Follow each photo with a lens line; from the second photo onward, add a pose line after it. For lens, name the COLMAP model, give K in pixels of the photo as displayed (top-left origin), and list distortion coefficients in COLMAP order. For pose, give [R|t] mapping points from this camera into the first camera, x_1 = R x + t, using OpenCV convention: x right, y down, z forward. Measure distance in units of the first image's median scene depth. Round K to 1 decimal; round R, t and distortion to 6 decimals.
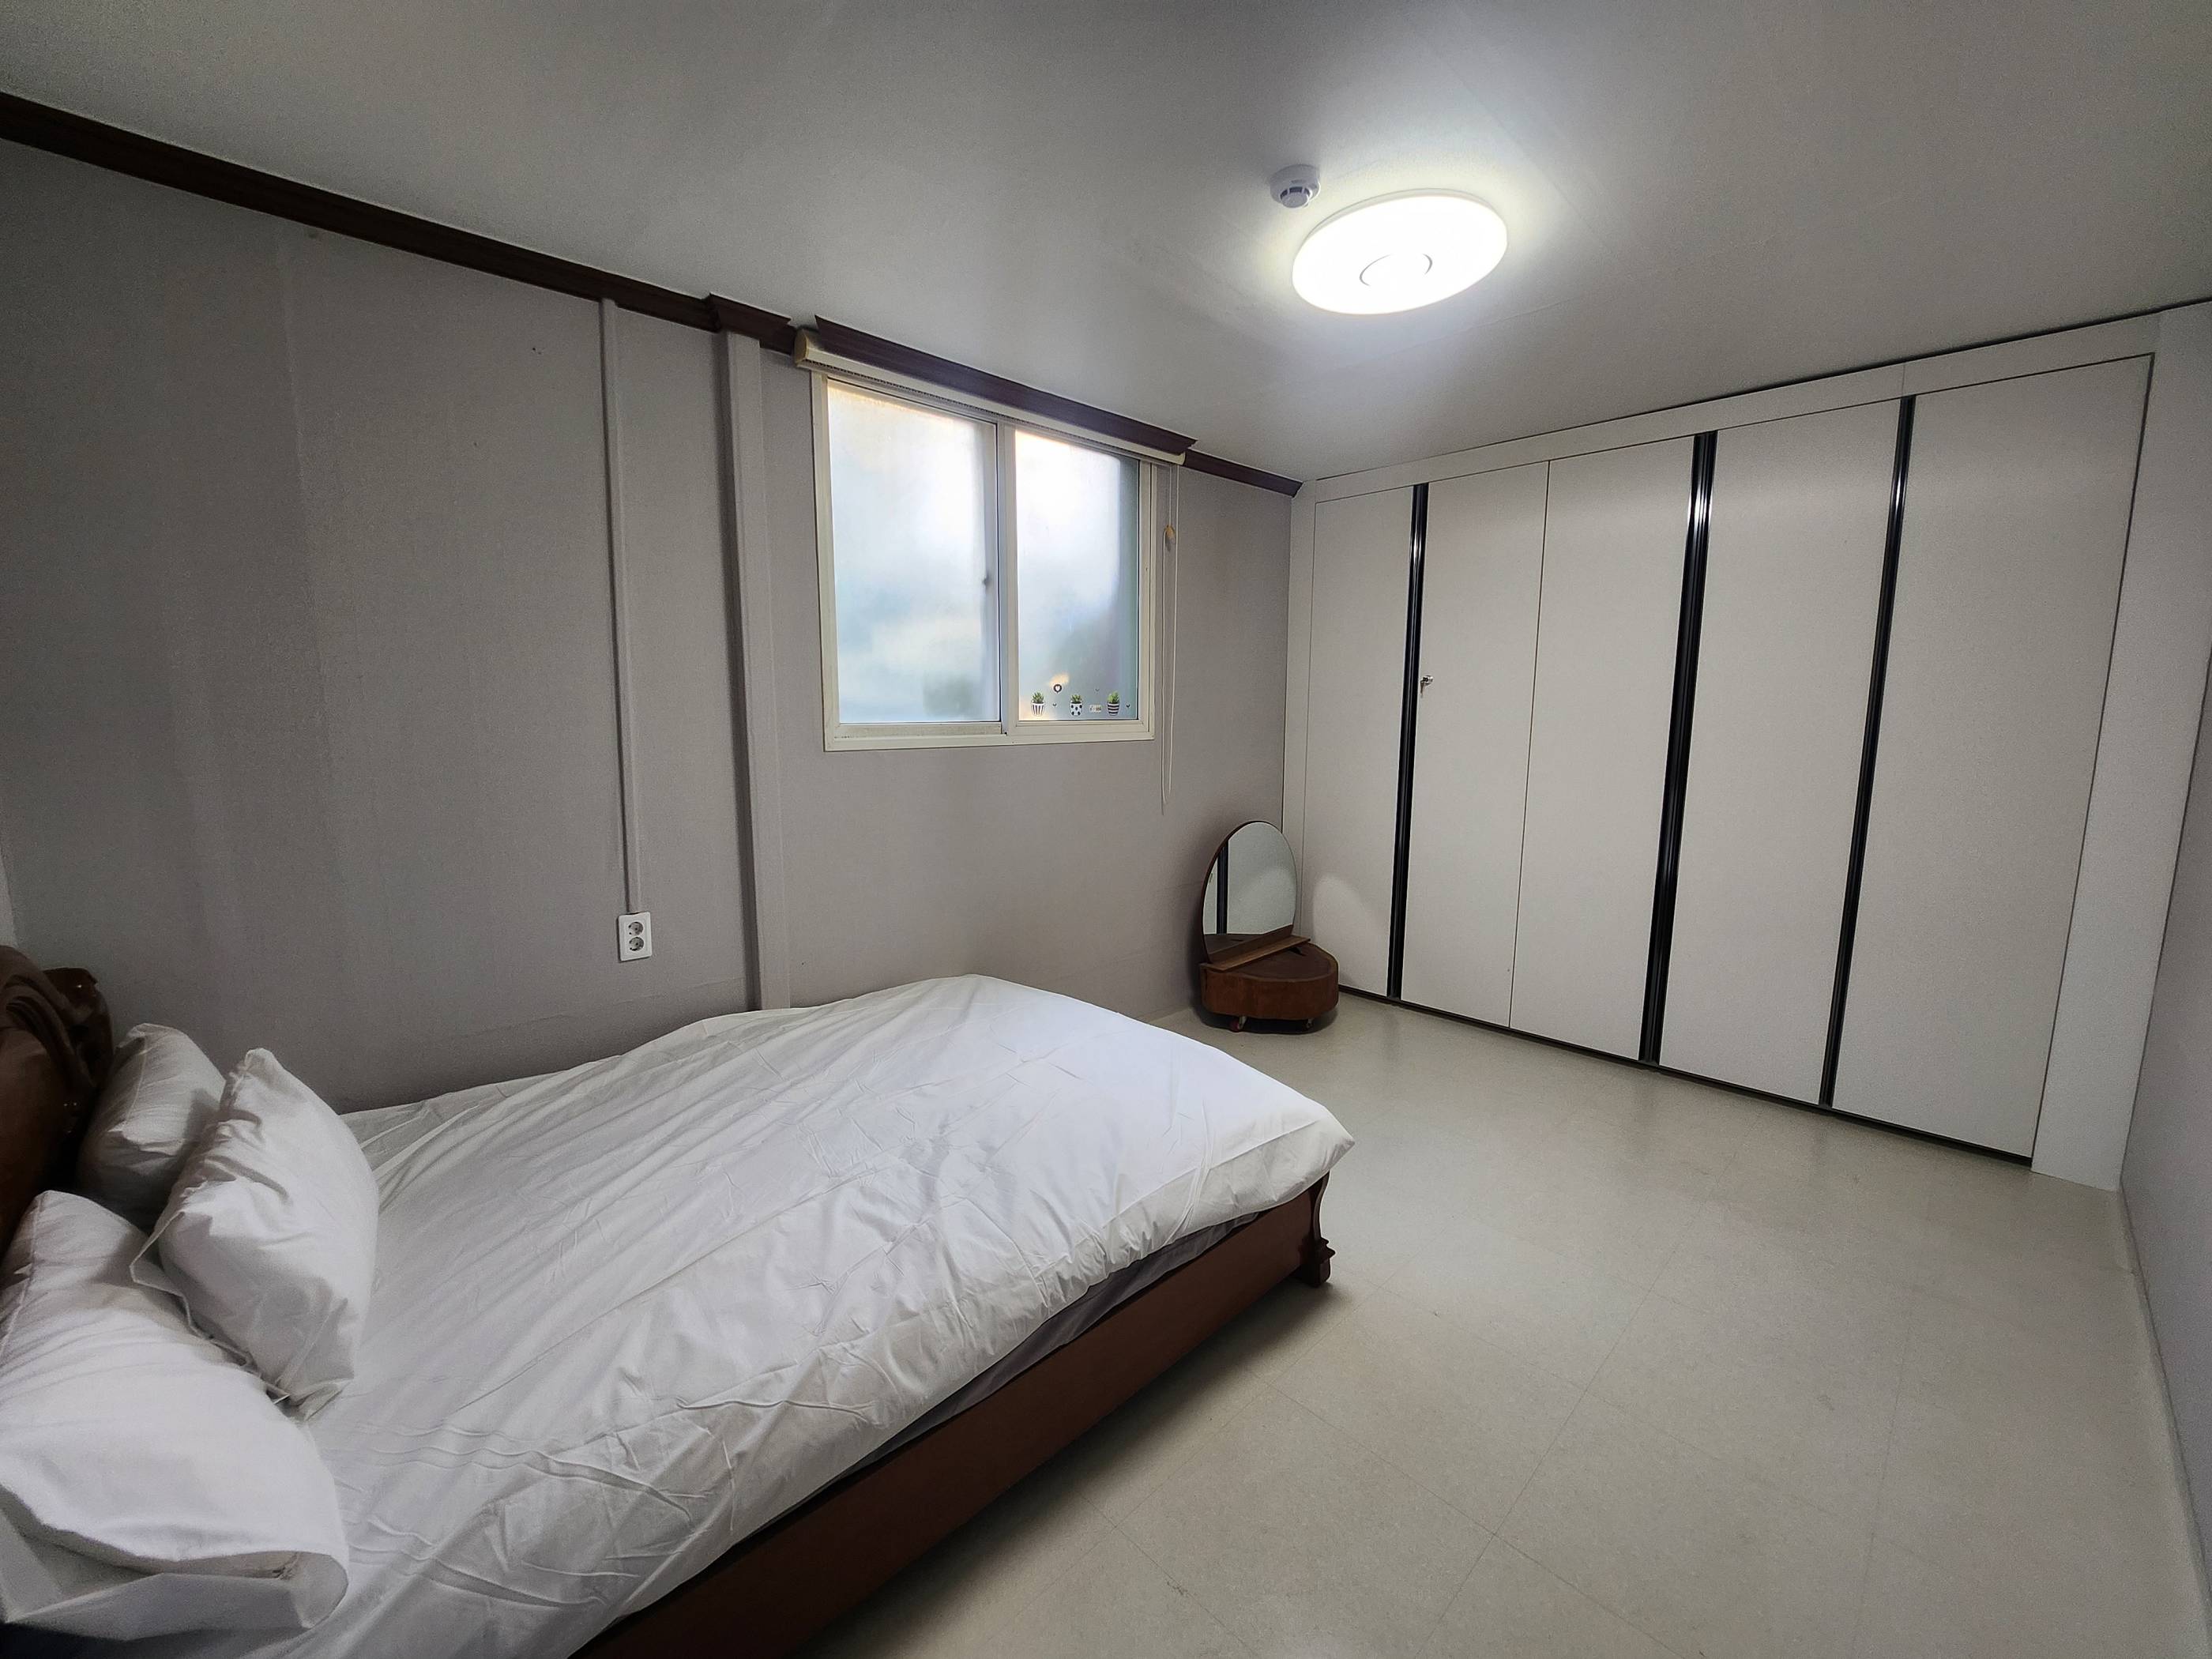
lens RADIAL K [[891.4, 0, 1076.0], [0, 891.4, 835.5], [0, 0, 1]] dist [-0.014085, -0.001023]
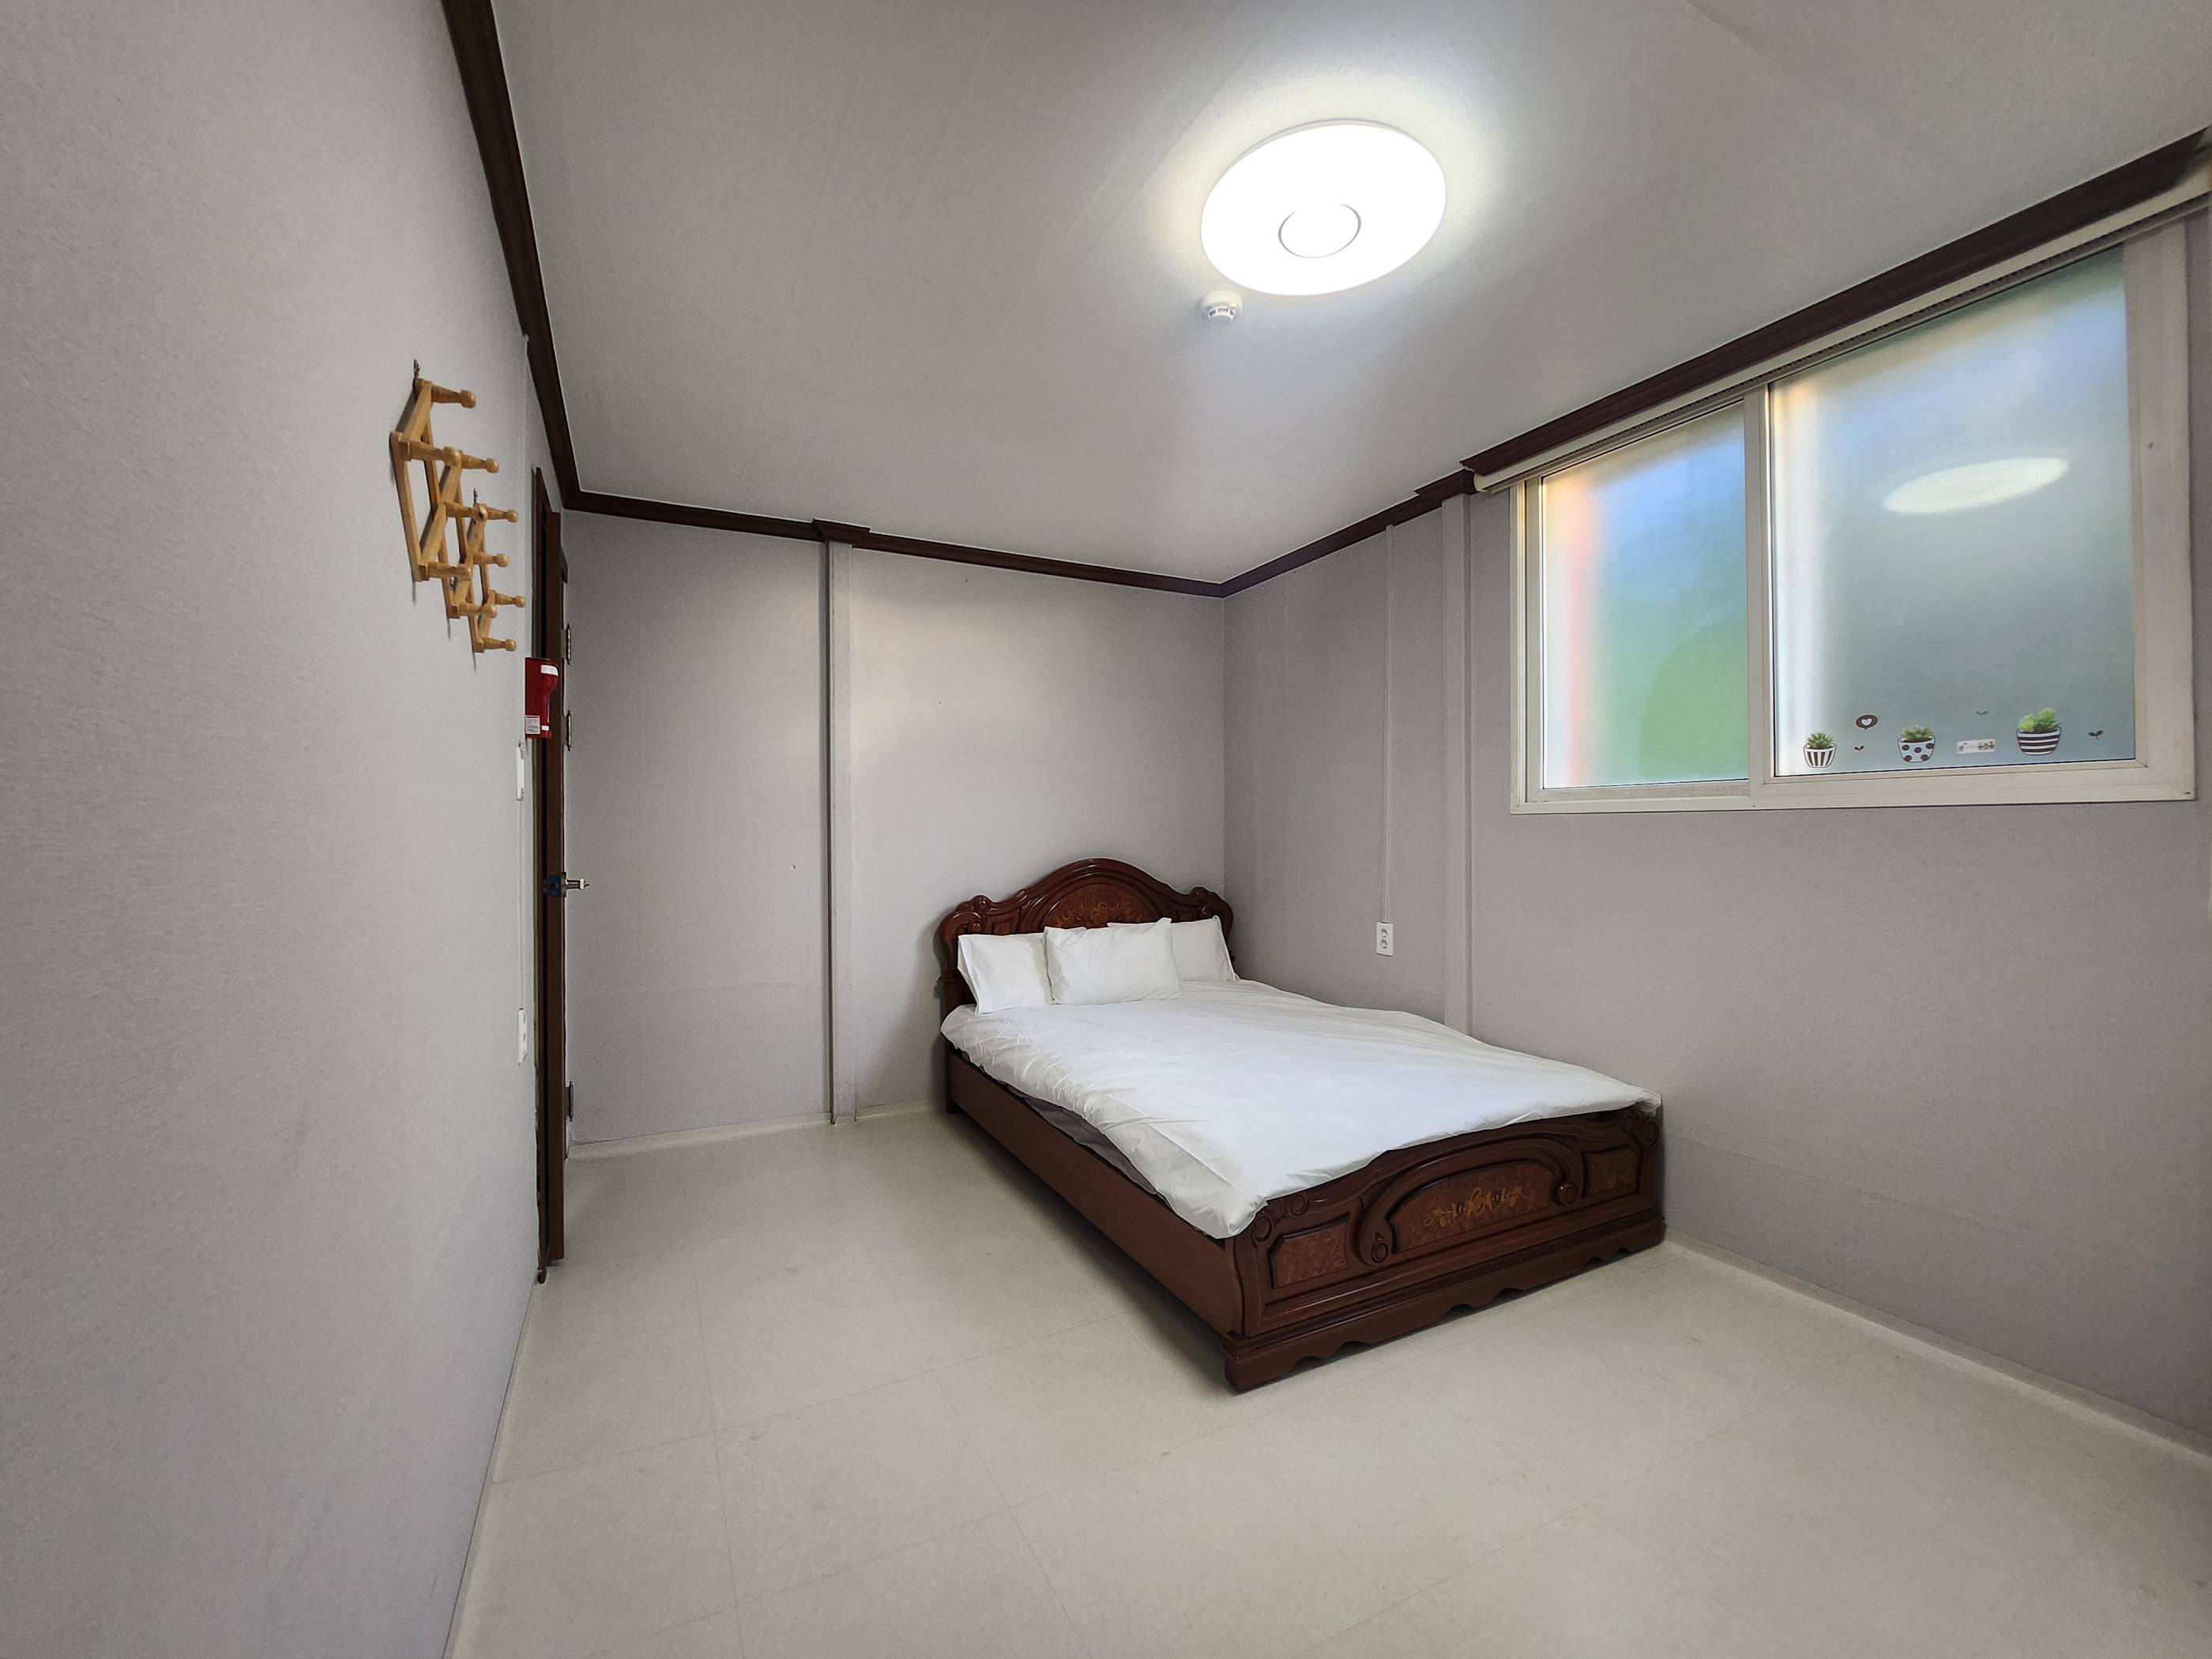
lens RADIAL K [[891.4, 0, 1076.0], [0, 891.4, 835.5], [0, 0, 1]] dist [-0.014085, -0.001023]
pose [[-0.298300, 0.012845, -0.954386, 0.858752], [-0.120981, 0.991336, 0.051156, -0.054946], [0.946774, 0.130722, -0.294162, 0.753363]]
